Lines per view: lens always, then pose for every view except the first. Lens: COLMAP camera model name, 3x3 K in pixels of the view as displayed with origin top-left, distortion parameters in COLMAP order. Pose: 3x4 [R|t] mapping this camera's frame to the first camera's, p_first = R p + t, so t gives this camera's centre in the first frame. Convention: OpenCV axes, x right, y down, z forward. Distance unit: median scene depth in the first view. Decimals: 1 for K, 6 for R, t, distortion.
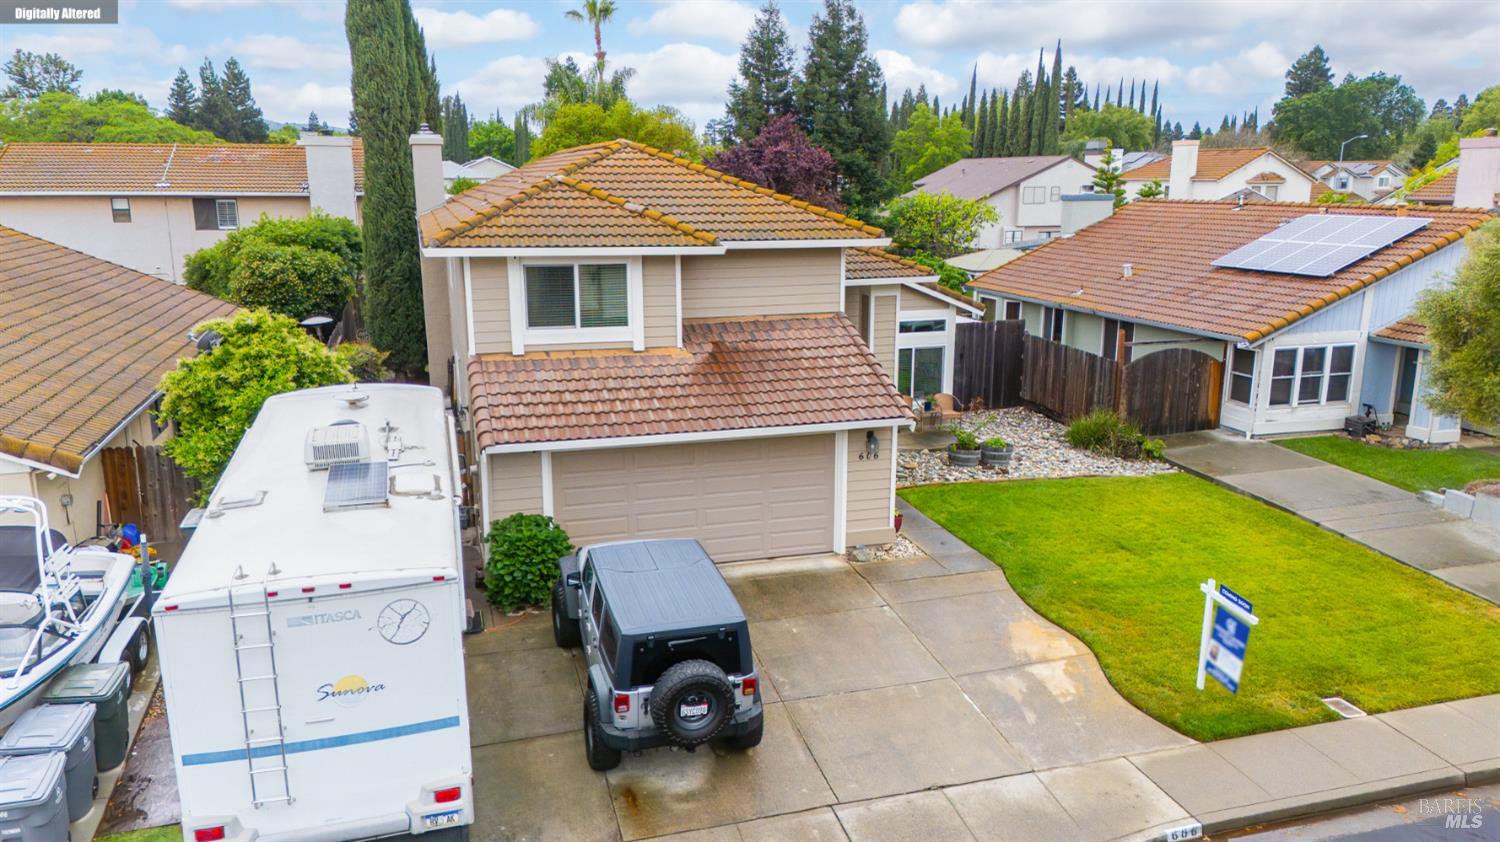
lens RADIAL K [[1082.3, 0, 743.8], [0, 1082.3, 424.6], [0, 0, 1]] dist [0.055752, -0.047515]
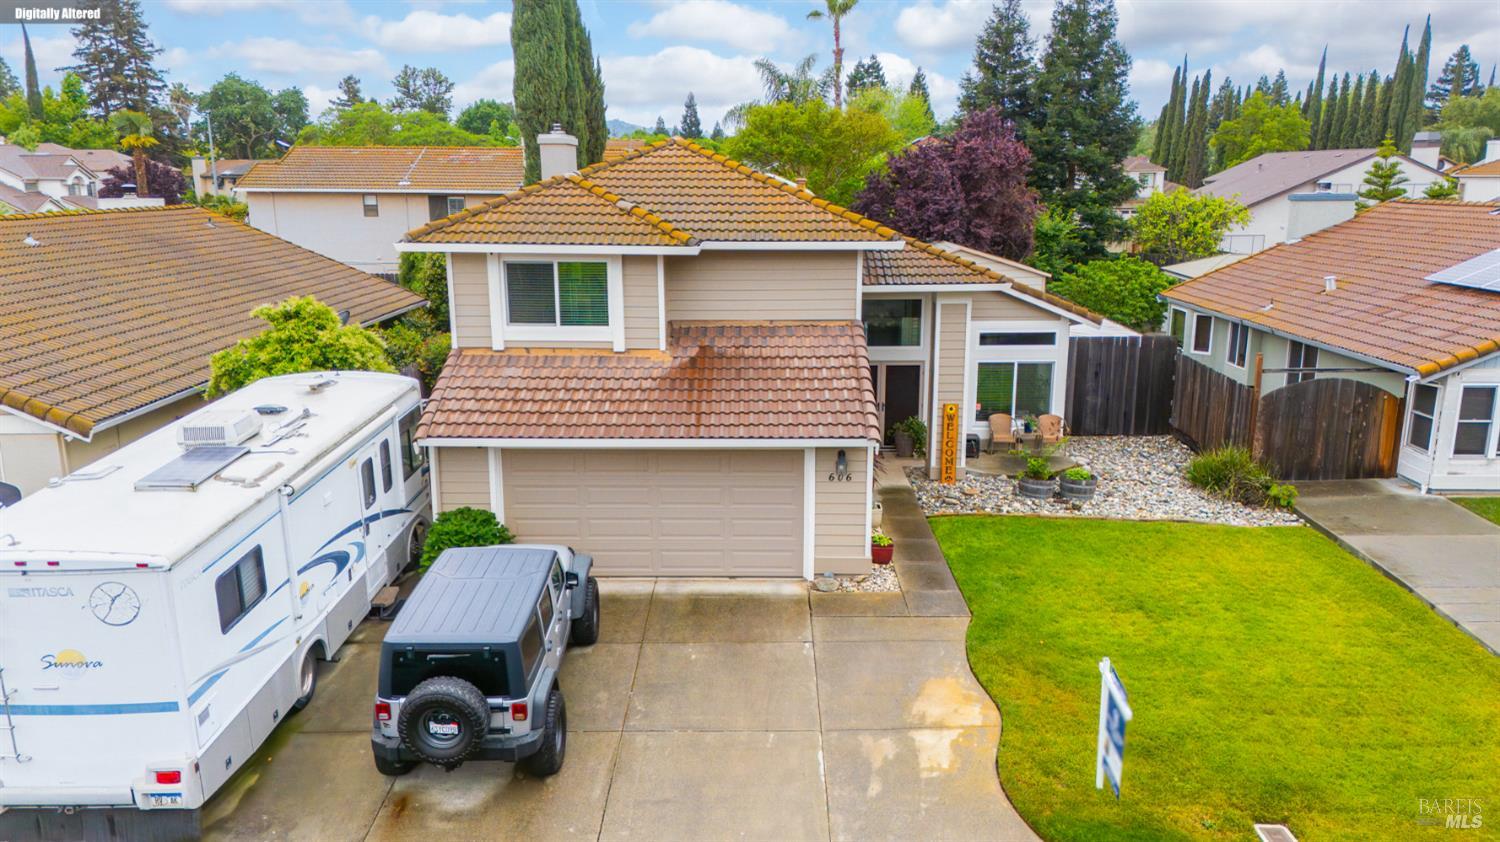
lens RADIAL K [[1082.3, 0, 748.7], [0, 1082.3, 423.2], [0, 0, 1]] dist [0.055752, -0.047515]
pose [[0.956563, 0.064913, -0.284207, 0.276440], [-0.064782, 0.997851, 0.009872, -0.019420], [0.284237, 0.008968, 0.958712, 0.089036]]
